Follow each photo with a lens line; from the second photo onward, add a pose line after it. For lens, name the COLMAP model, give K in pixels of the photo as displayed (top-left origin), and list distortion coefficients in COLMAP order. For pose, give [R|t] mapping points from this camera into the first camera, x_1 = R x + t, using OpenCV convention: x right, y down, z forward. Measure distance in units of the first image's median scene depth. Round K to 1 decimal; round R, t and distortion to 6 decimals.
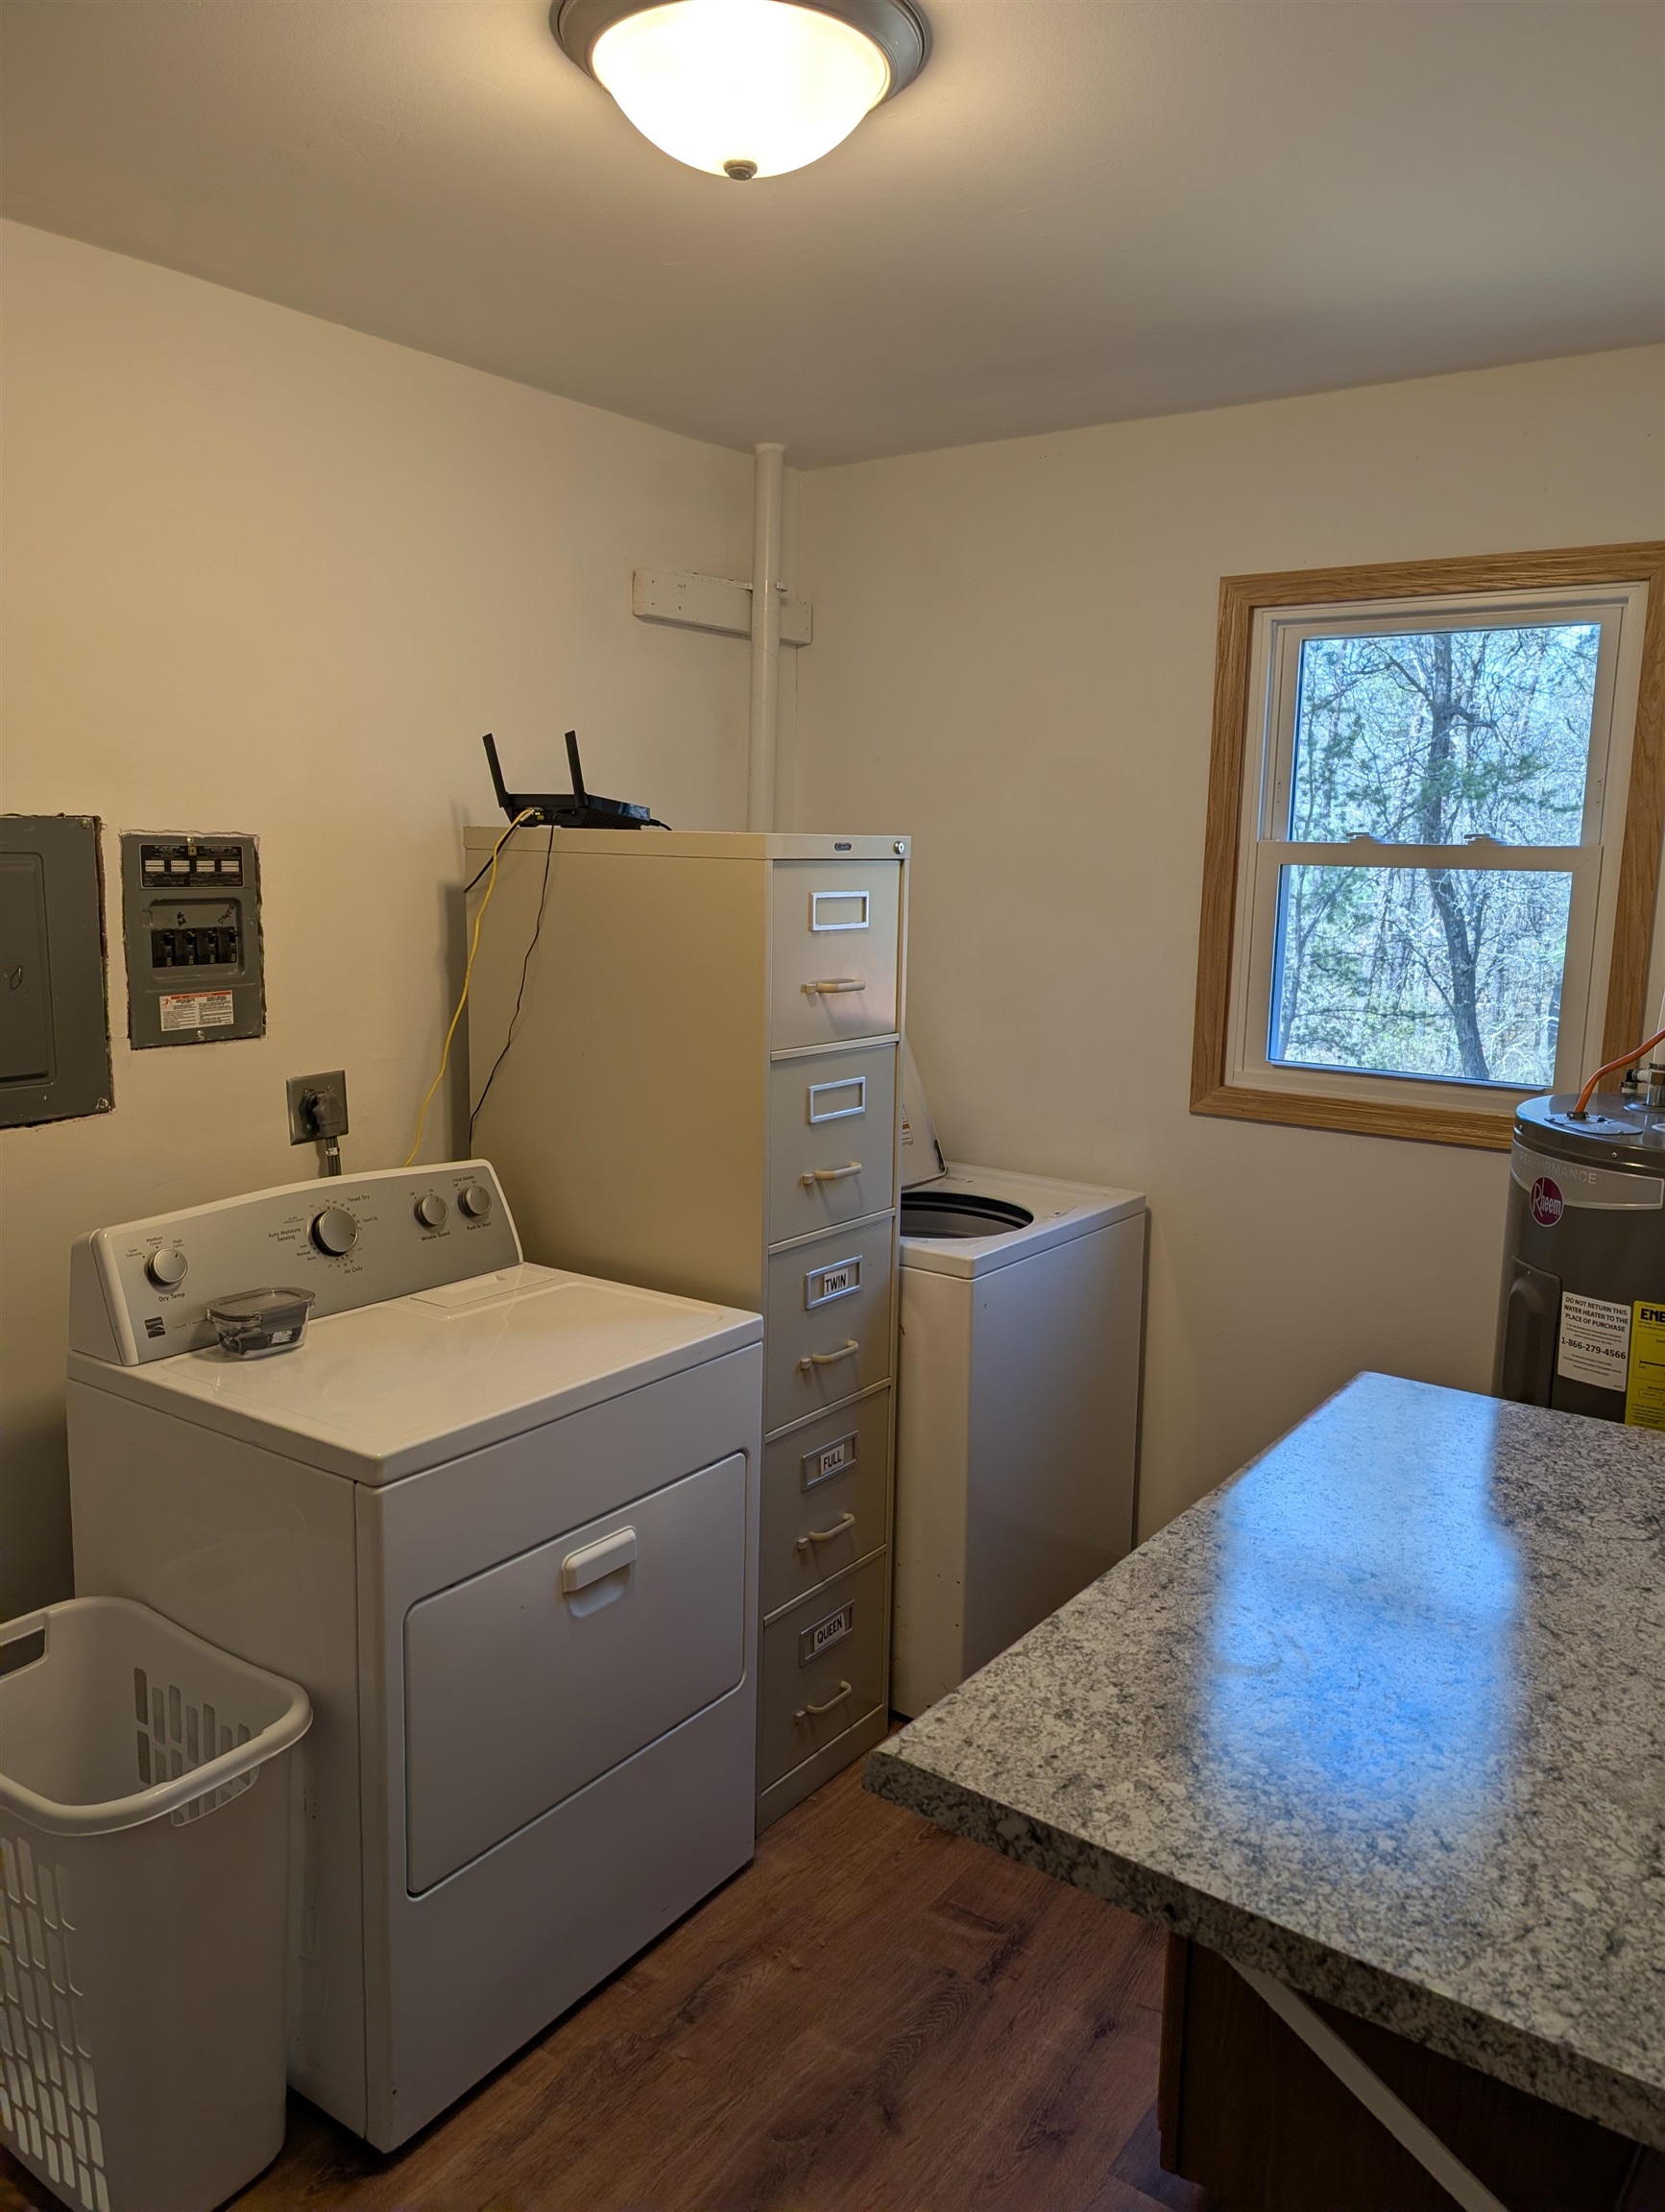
lens RADIAL K [[1556.6, 0, 831.9], [0, 1556.6, 1101.2], [0, 0, 1]] dist [-0.026879, 0.000089]
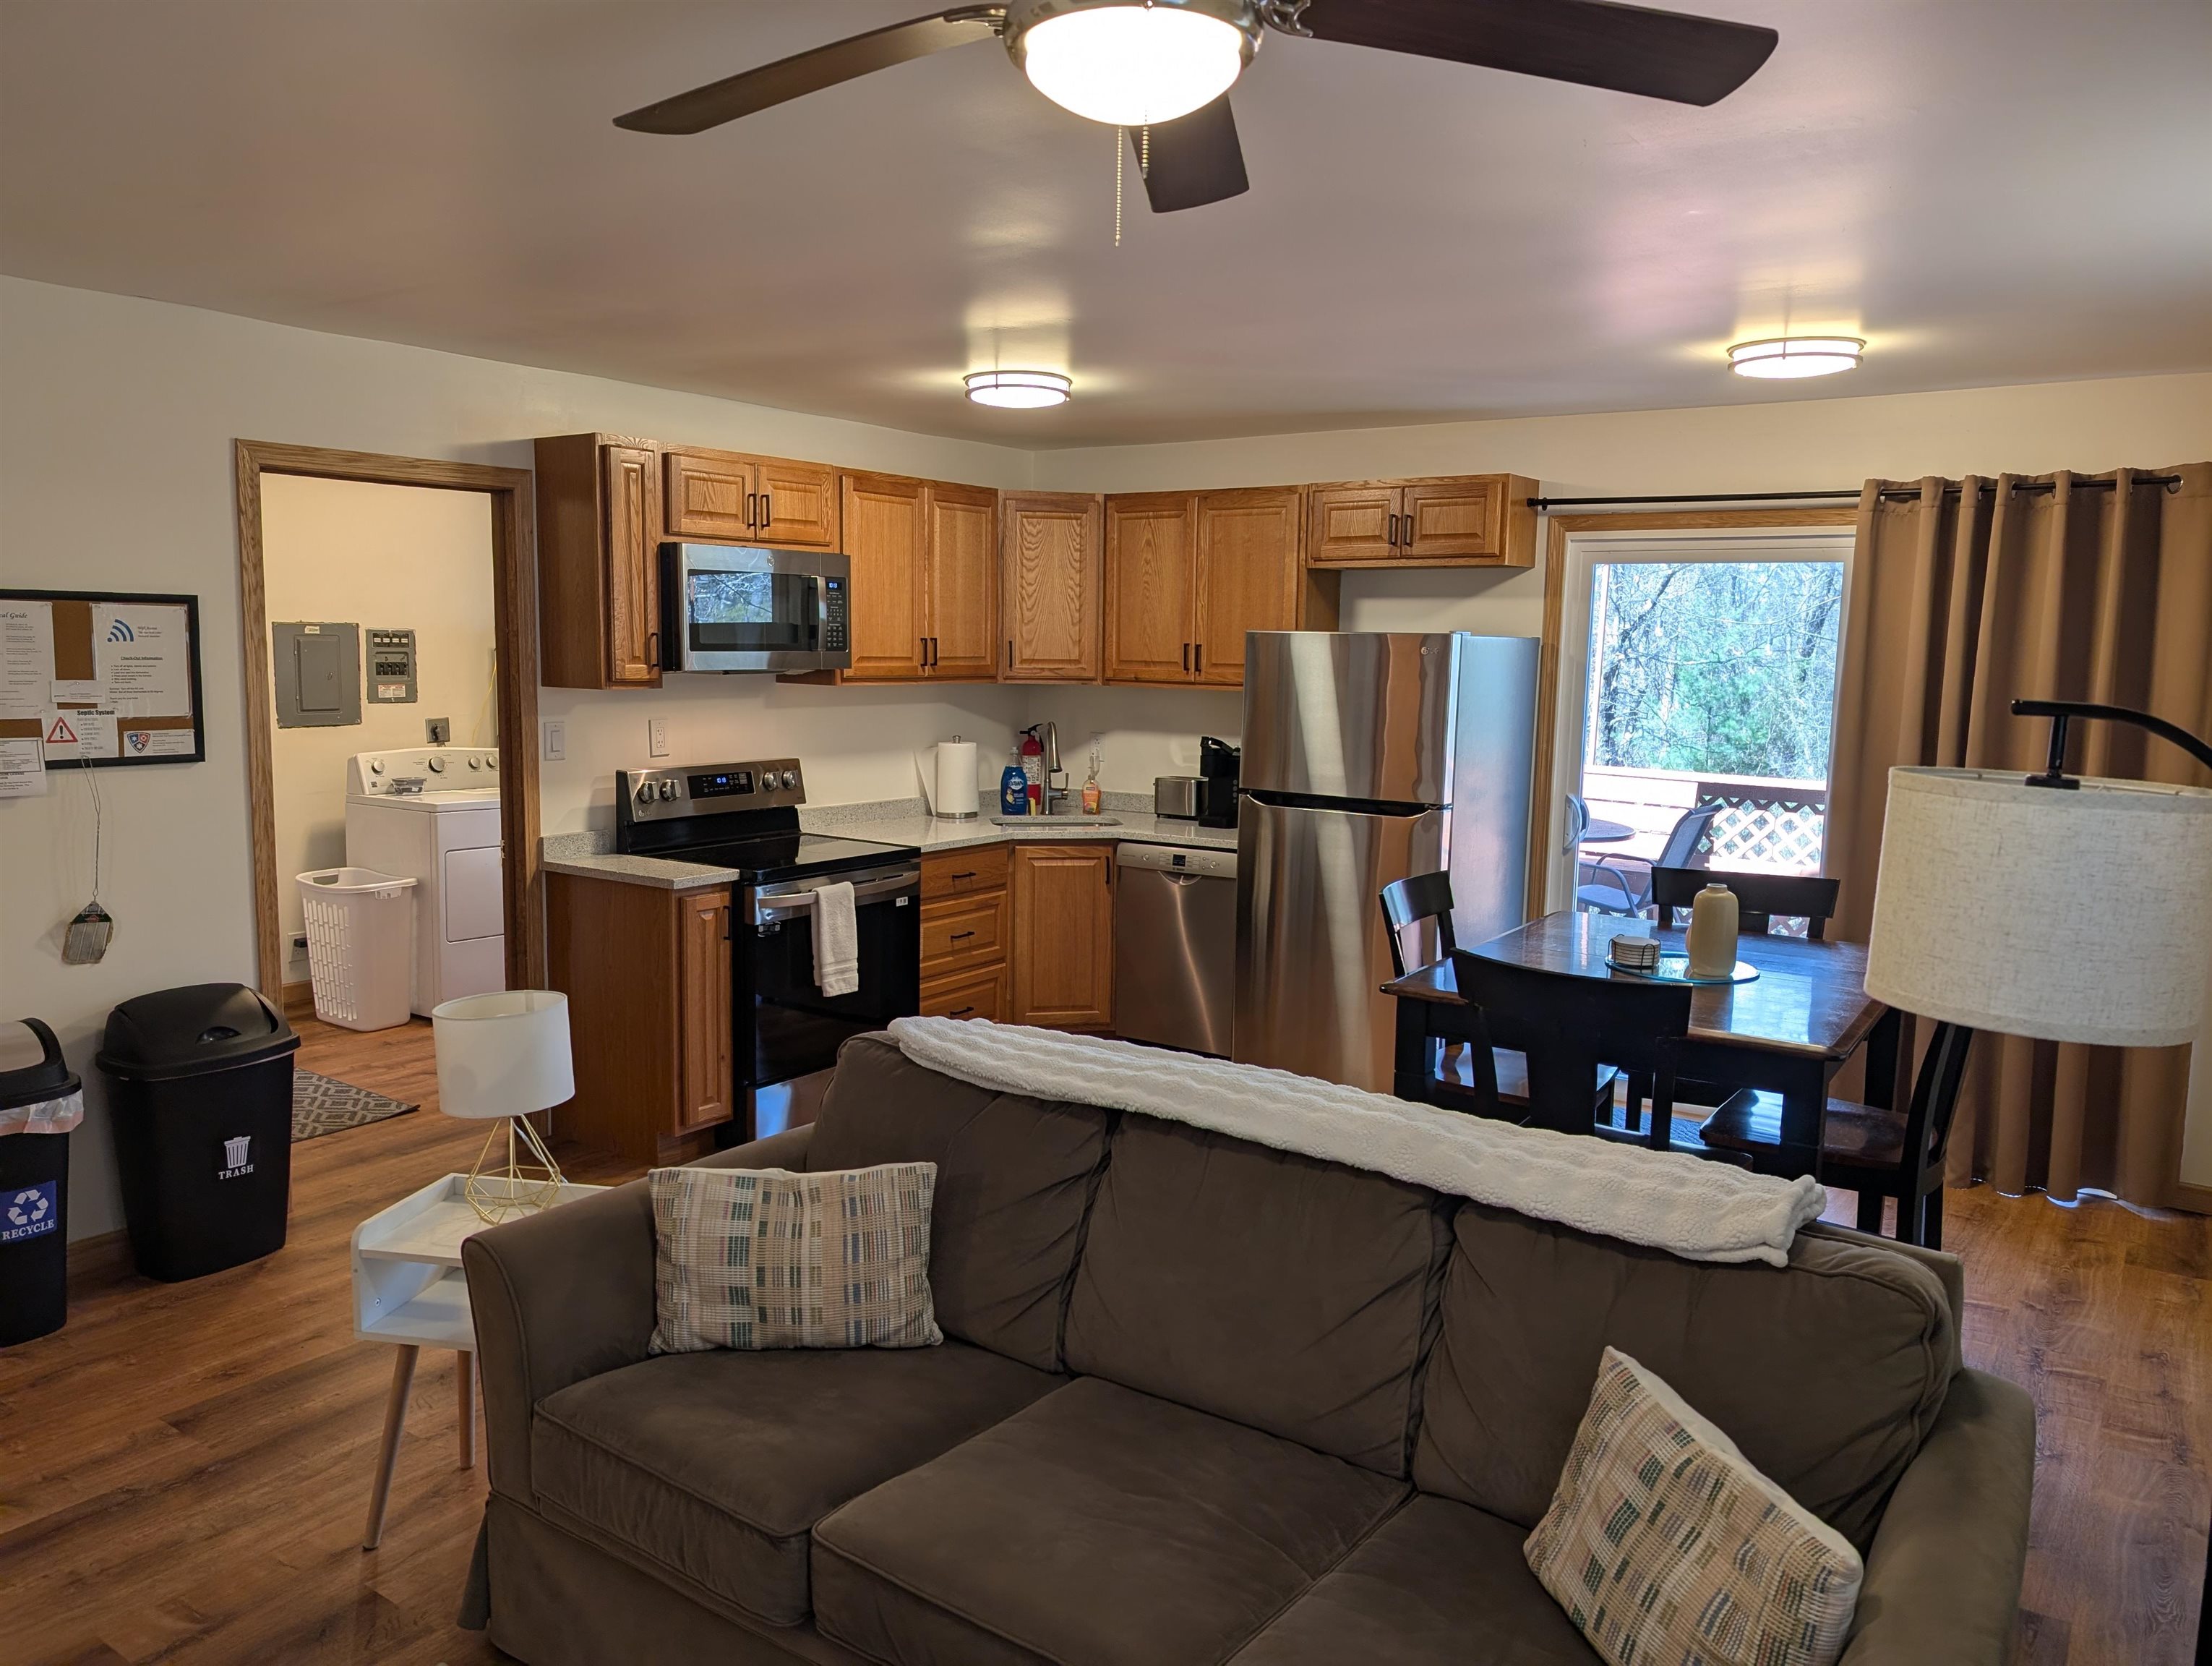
lens RADIAL K [[1595.2, 0, 1111.9], [0, 1595.2, 849.9], [0, 0, 1]] dist [-0.012908, -0.000828]
pose [[0.999928, 0.001966, 0.011863, 0.884563], [-0.001668, 0.999684, -0.025087, 0.306678], [-0.011909, 0.025065, 0.999615, -1.941450]]
